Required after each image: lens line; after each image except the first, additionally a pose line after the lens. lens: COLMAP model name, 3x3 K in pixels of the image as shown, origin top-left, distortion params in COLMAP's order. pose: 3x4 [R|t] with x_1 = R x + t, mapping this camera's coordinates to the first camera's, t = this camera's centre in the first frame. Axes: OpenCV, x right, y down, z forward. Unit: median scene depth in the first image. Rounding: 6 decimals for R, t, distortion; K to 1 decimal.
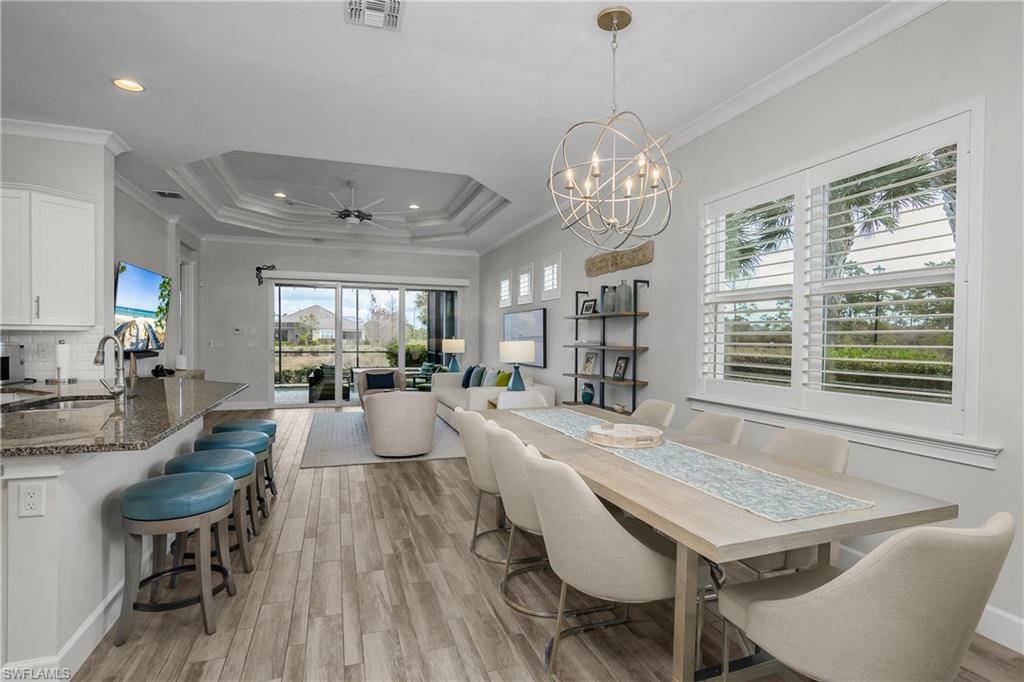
lens RADIAL K [[502.7, 0, 514.0], [0, 502.7, 342.8], [0, 0, 1]] dist [-0.028711, 0.006891]
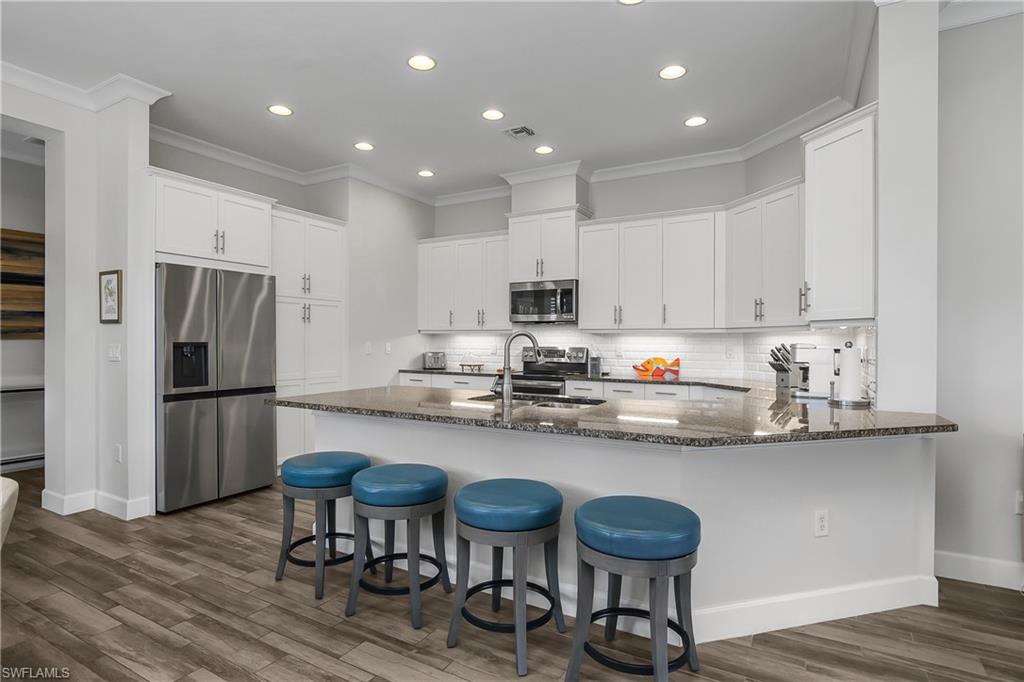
lens RADIAL K [[519.7, 0, 505.6], [0, 519.7, 353.4], [0, 0, 1]] dist [-0.025568, 0.007801]
pose [[-0.759834, 0.002648, -0.650111, -0.085988], [-0.020482, 0.999398, 0.028009, -0.000974], [0.649794, 0.034598, -0.759323, 0.874639]]
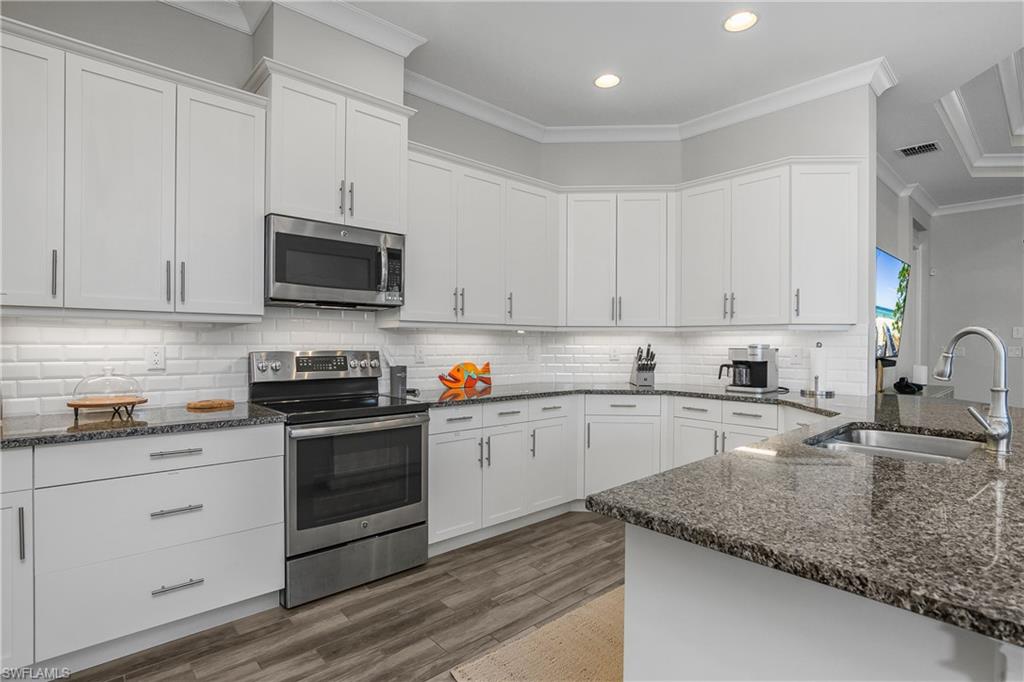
lens RADIAL K [[502.7, 0, 507.7], [0, 502.7, 351.2], [0, 0, 1]] dist [-0.028711, 0.006891]
pose [[0.383716, 0.007887, -0.923418, -0.256363], [-0.013799, 0.999901, 0.002806, 0.008796], [0.923348, 0.011665, 0.383787, 0.155211]]
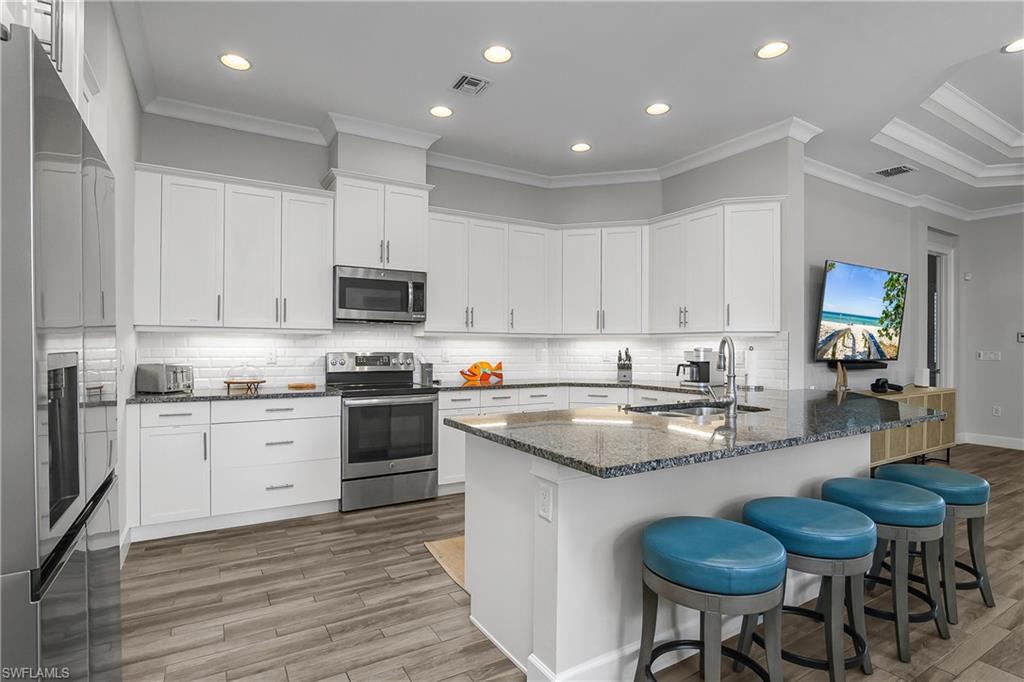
lens RADIAL K [[502.7, 0, 505.4], [0, 502.7, 356.5], [0, 0, 1]] dist [-0.028711, 0.006891]
pose [[0.194065, 0.009732, -0.980940, -0.015161], [-0.016753, 0.999838, 0.006605, 0.010580], [0.980846, 0.015152, 0.194196, 0.225990]]
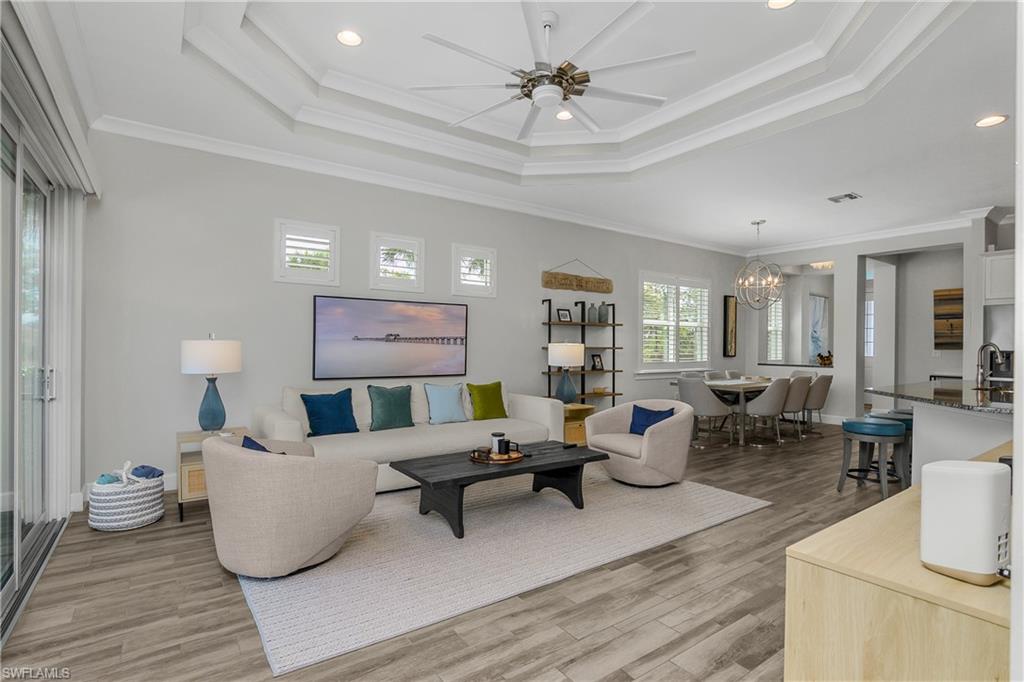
lens RADIAL K [[502.7, 0, 506.5], [0, 502.7, 353.6], [0, 0, 1]] dist [-0.028711, 0.006891]
pose [[-0.263232, -0.026152, 0.964378, -0.945478], [0.002354, 0.999612, 0.027750, -0.012721], [-0.964730, 0.009575, -0.263069, 1.411163]]
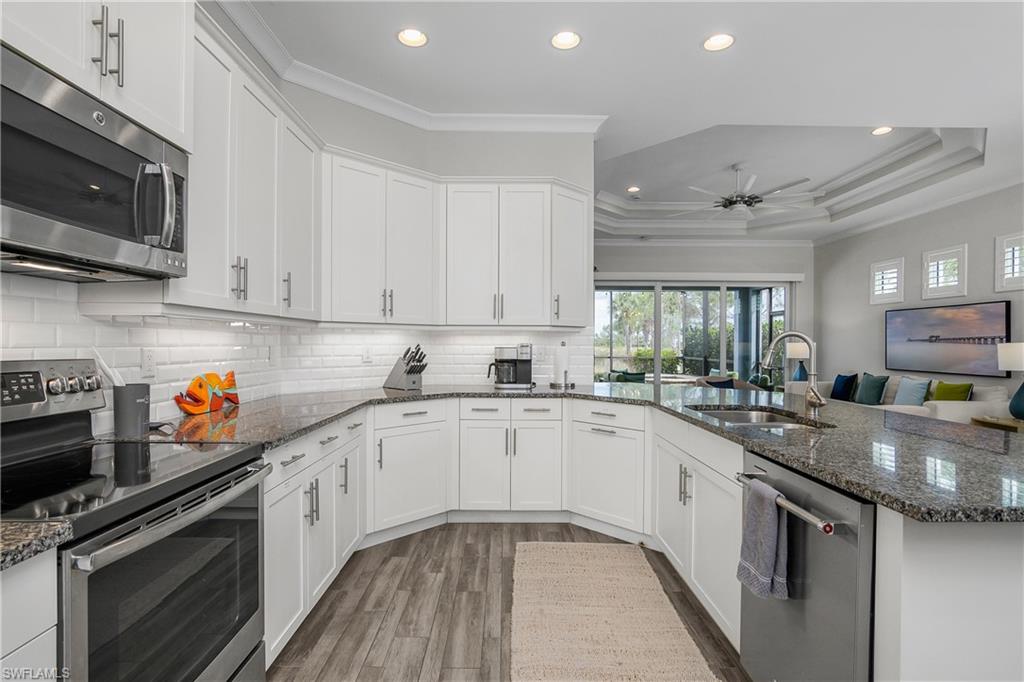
lens RADIAL K [[502.7, 0, 507.5], [0, 502.7, 349.9], [0, 0, 1]] dist [-0.028711, 0.006891]
pose [[0.946043, -0.001415, -0.324039, -0.504829], [0.001100, 0.999999, -0.001158, 0.007304], [0.324041, 0.000739, 0.946043, 0.040816]]
